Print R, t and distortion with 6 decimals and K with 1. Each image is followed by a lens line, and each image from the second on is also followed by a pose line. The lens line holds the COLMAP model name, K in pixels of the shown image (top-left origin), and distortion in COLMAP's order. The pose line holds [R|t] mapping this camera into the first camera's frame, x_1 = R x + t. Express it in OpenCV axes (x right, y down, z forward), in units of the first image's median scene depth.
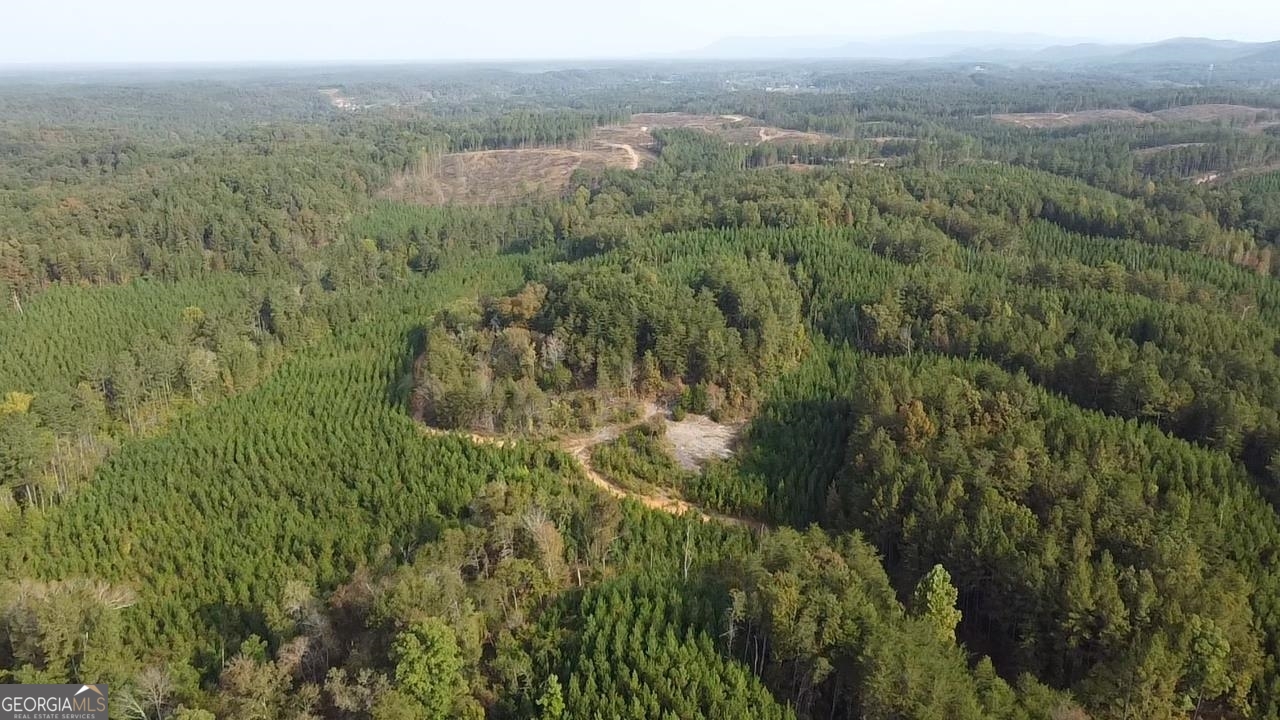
lens RADIAL K [[963.9, 0, 640.0], [0, 963.9, 360.0], [0, 0, 1]] dist [-0.005138, -0.004582]
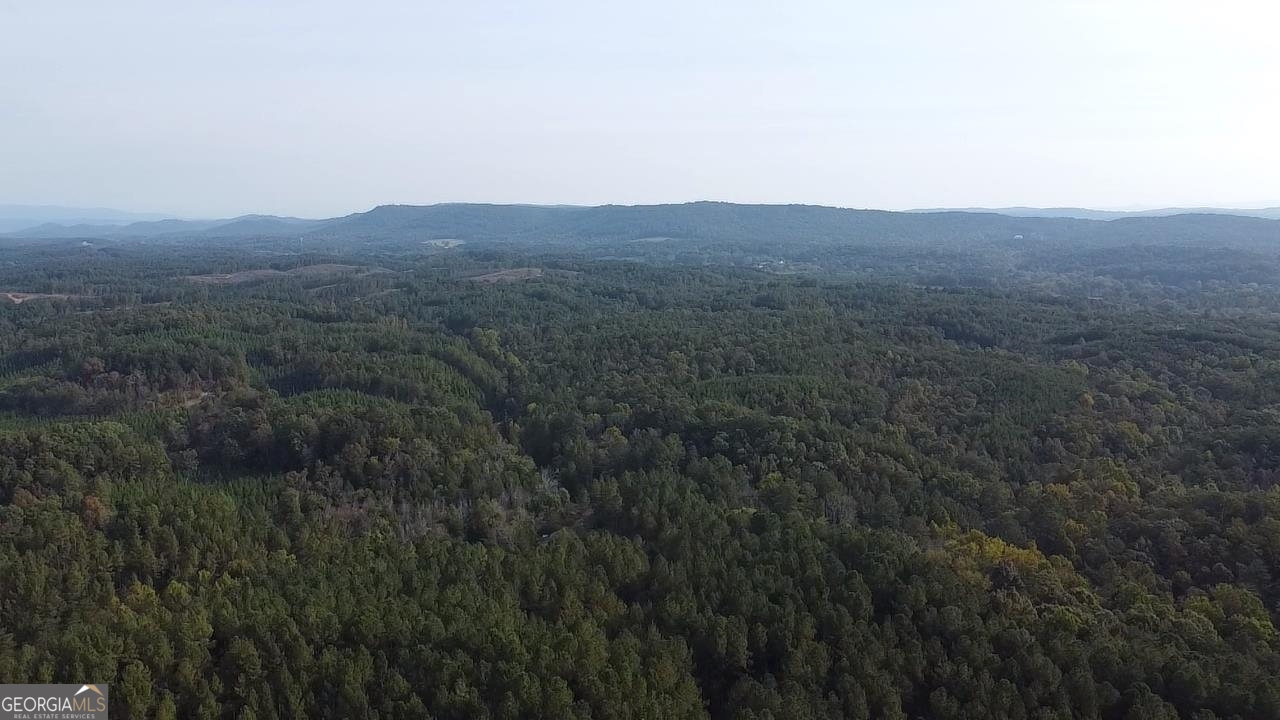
lens RADIAL K [[963.9, 0, 640.0], [0, 963.9, 360.0], [0, 0, 1]] dist [-0.005138, -0.004582]
pose [[0.636943, -0.105097, 0.763714, -0.614185], [0.234205, 0.970220, -0.061814, 0.208574], [-0.734474, 0.218238, 0.642589, -0.701749]]
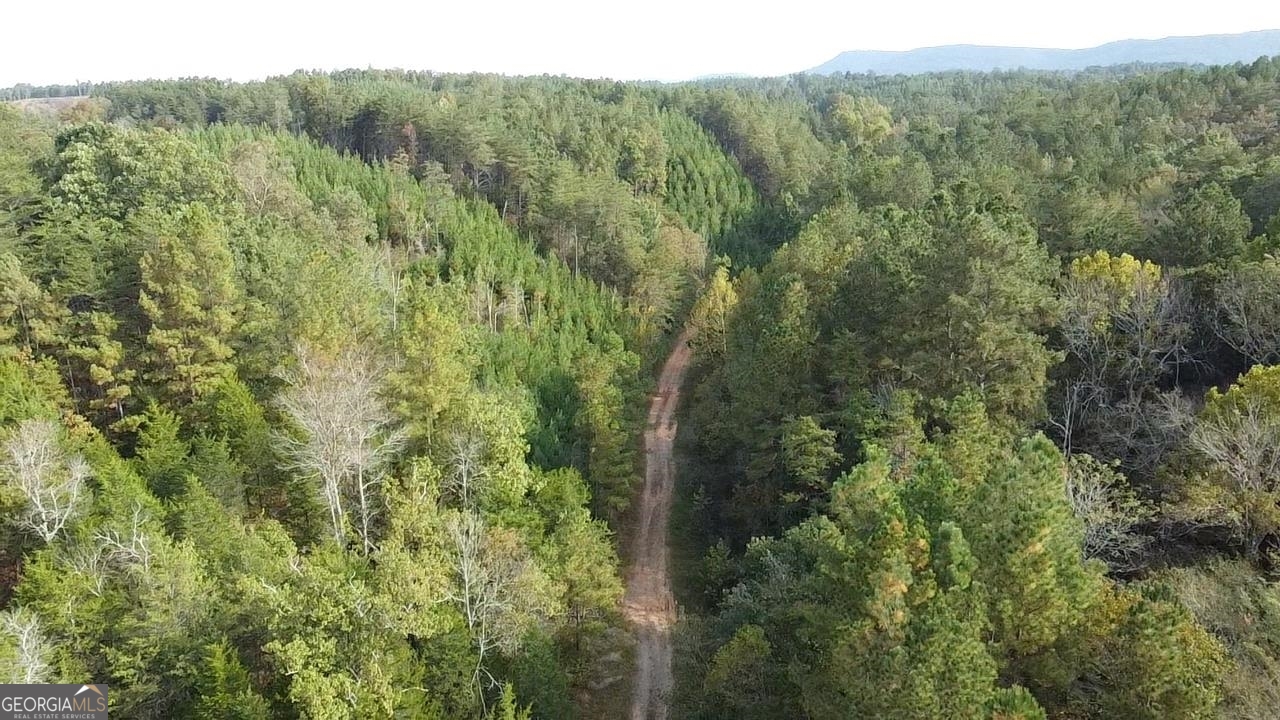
lens RADIAL K [[963.9, 0, 640.0], [0, 963.9, 360.0], [0, 0, 1]] dist [-0.005138, -0.004582]
pose [[0.920123, -0.102655, 0.377936, 0.005006], [0.115856, 0.993190, -0.012290, 0.198276], [-0.374101, 0.055095, 0.925750, -0.102322]]
